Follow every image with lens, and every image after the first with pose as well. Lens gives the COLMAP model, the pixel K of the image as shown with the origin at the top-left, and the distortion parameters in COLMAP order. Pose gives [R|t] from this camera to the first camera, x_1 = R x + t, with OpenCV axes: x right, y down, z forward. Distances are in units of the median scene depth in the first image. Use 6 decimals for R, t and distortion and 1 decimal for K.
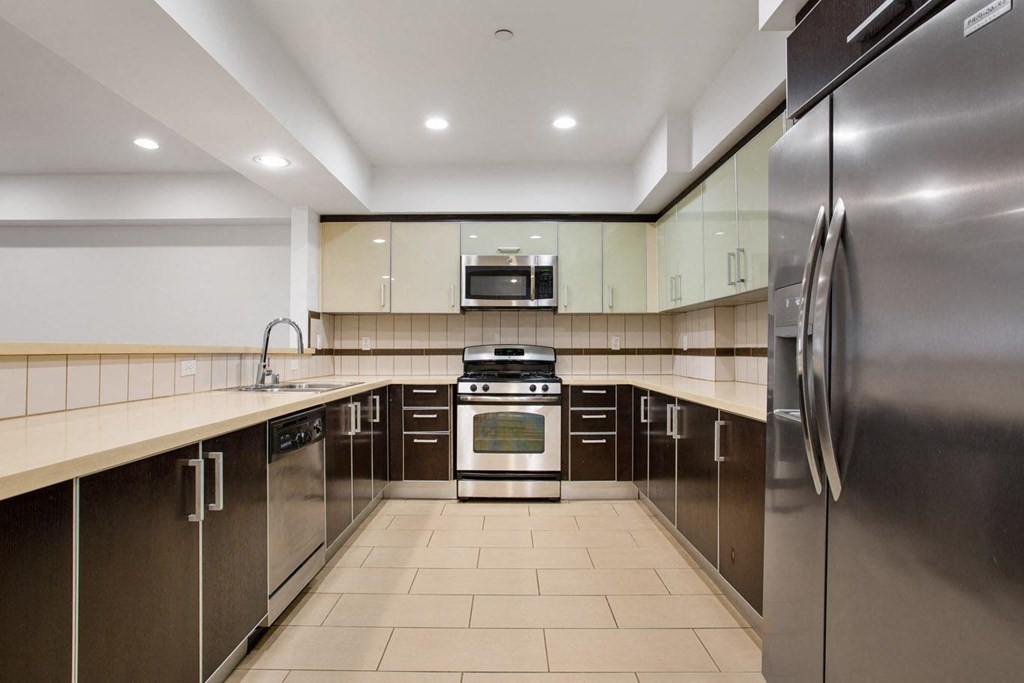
lens RADIAL K [[482.0, 0, 511.4], [0, 482.0, 337.9], [0, 0, 1]] dist [0.002468, 0.001255]
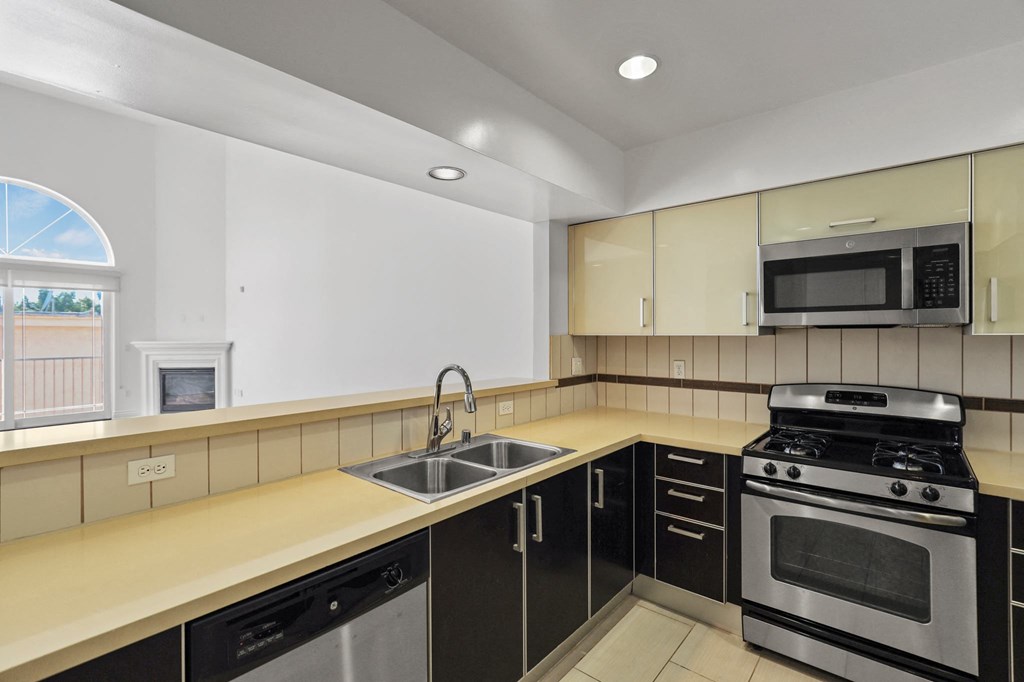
lens RADIAL K [[482.0, 0, 516.4], [0, 482.0, 337.2], [0, 0, 1]] dist [0.002468, 0.001255]
pose [[0.784701, 0.007029, -0.619835, 0.039185], [-0.006044, 0.999975, 0.003688, -0.050364], [0.619845, 0.000852, 0.784724, 0.322355]]
